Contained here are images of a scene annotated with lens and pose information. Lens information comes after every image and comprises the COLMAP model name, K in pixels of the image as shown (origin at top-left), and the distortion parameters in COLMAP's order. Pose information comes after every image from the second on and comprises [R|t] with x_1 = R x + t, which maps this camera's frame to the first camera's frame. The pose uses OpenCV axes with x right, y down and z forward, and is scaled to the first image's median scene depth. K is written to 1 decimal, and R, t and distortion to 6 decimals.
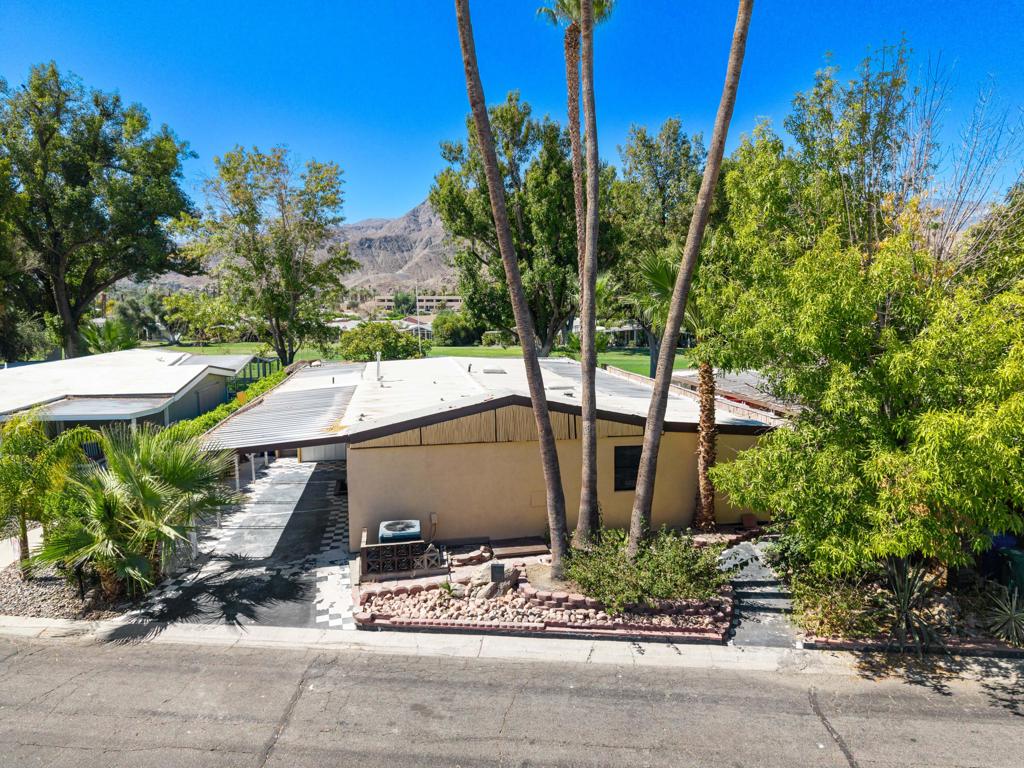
lens RADIAL K [[686.8, 0, 512.0], [0, 686.8, 384.0], [0, 0, 1]] dist [0.027151, -0.024795]
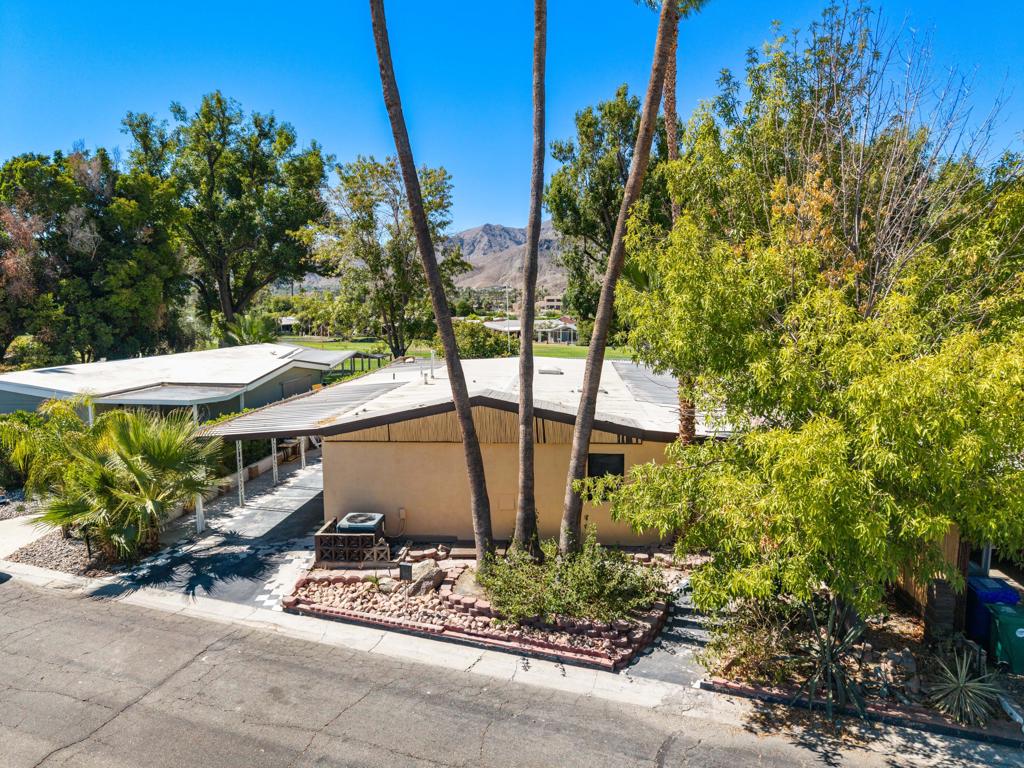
lens RADIAL K [[686.8, 0, 512.0], [0, 686.8, 384.0], [0, 0, 1]] dist [0.027151, -0.024795]
pose [[0.967624, 0.032321, -0.250319, 0.352204], [-0.032194, 0.999471, 0.004606, -0.008547], [0.250336, 0.003602, 0.968152, 0.059146]]
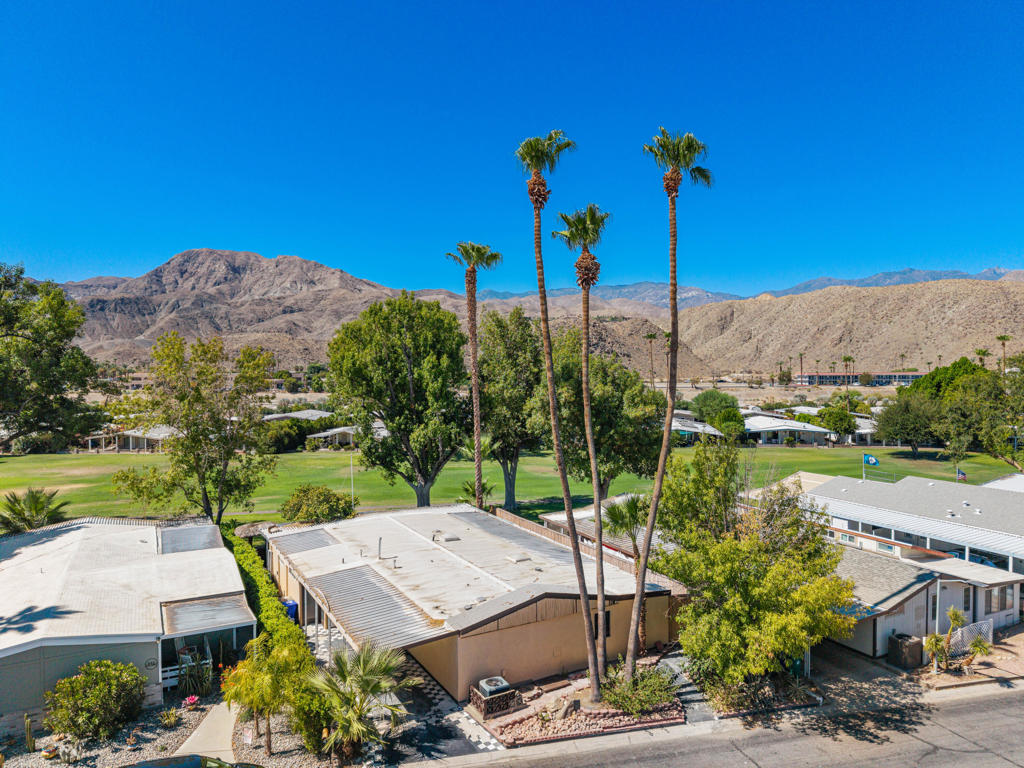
lens RADIAL K [[686.8, 0, 512.0], [0, 686.8, 384.0], [0, 0, 1]] dist [0.027151, -0.024795]
pose [[0.942896, -0.007690, 0.332998, -0.779179], [0.039245, 0.995335, -0.088138, -0.428177], [-0.330767, 0.096173, 0.938799, -0.786945]]
